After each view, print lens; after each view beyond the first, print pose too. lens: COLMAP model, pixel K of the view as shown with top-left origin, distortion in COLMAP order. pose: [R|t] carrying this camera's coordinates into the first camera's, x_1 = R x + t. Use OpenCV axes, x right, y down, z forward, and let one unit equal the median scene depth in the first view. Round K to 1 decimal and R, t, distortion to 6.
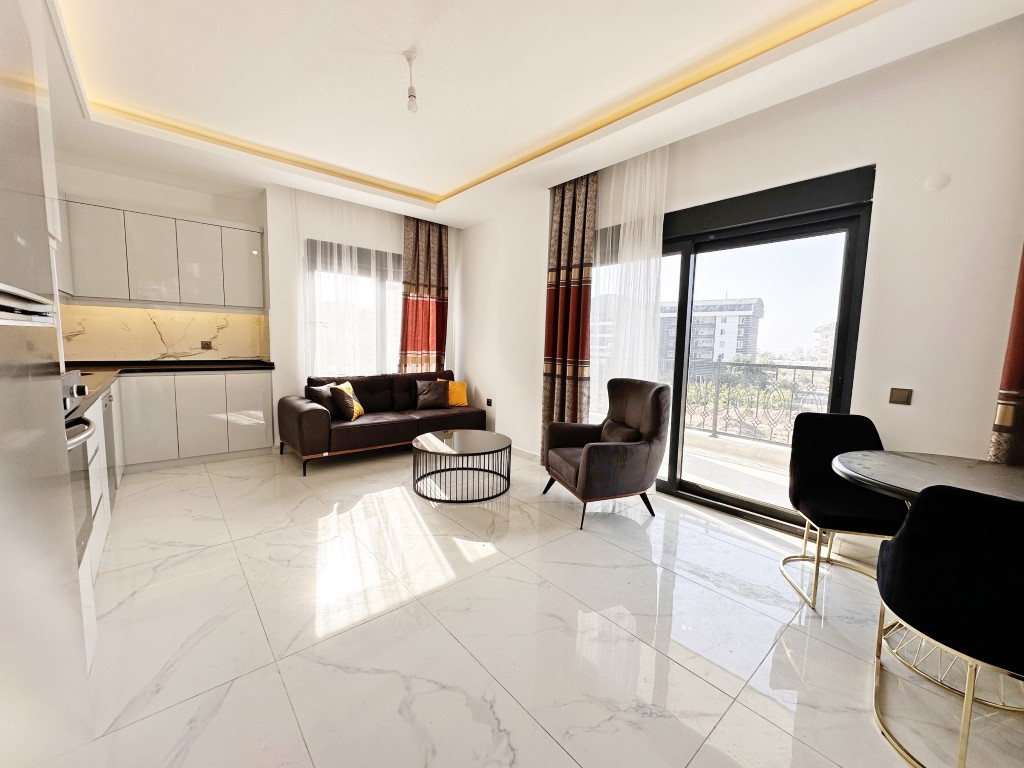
lens RADIAL K [[408.7, 0, 512.0], [0, 408.7, 384.0], [0, 0, 1]] dist [0.000315, -0.000059]
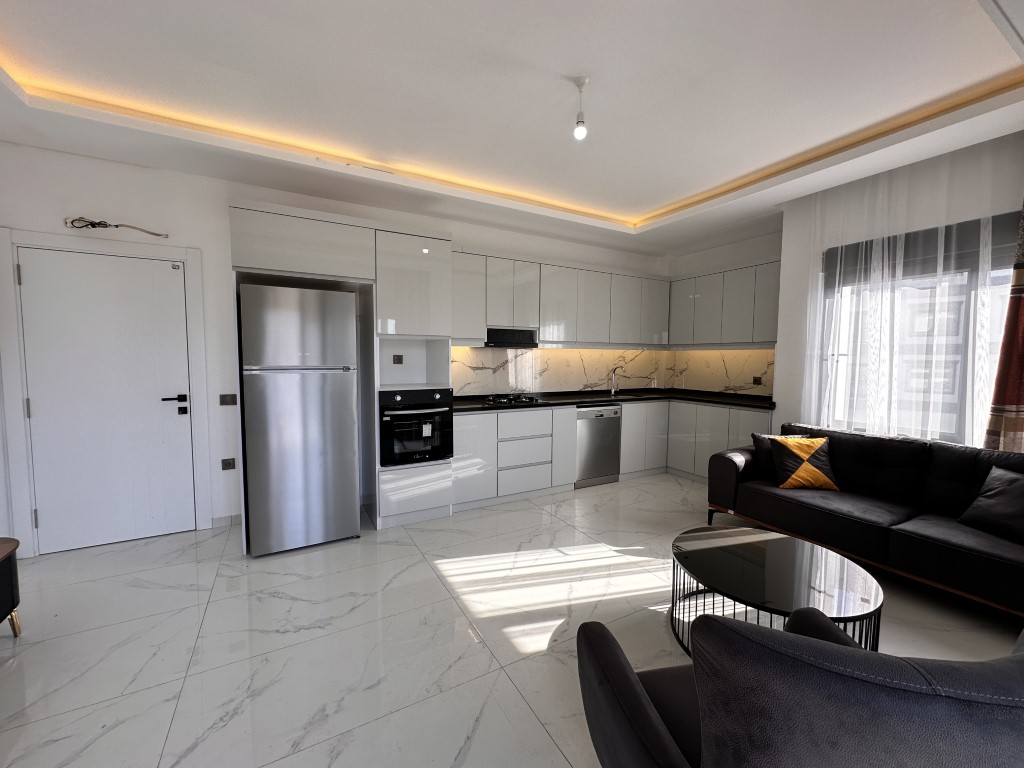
lens RADIAL K [[409.9, 0, 512.0], [0, 409.9, 384.0], [0, 0, 1]] dist [0.008854, -0.000102]
pose [[-0.191350, 0.036345, -0.980849, 0.480394], [-0.113472, 0.991795, 0.058887, -0.094459], [0.974941, 0.122567, -0.185656, 0.715946]]
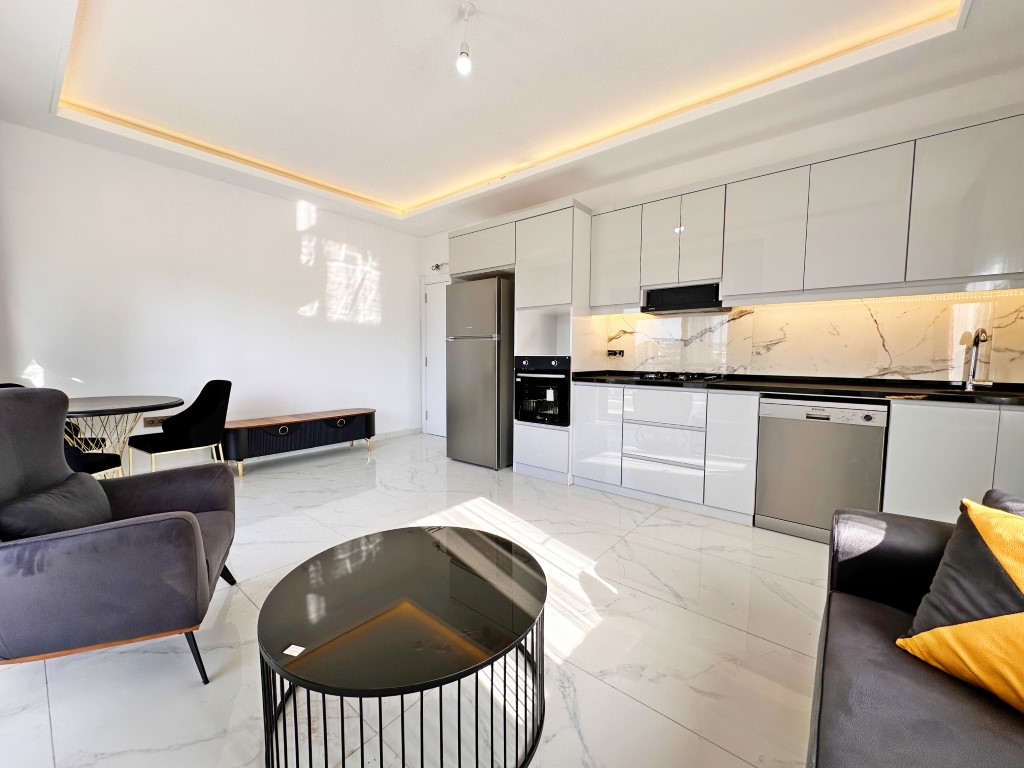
lens RADIAL K [[408.7, 0, 512.0], [0, 408.7, 384.0], [0, 0, 1]] dist [0.000315, -0.000059]
pose [[-0.984020, -0.019107, -0.177030, -0.131712], [-0.049525, 0.984364, 0.169042, -0.101911], [0.171032, 0.175108, -0.969580, 1.305152]]
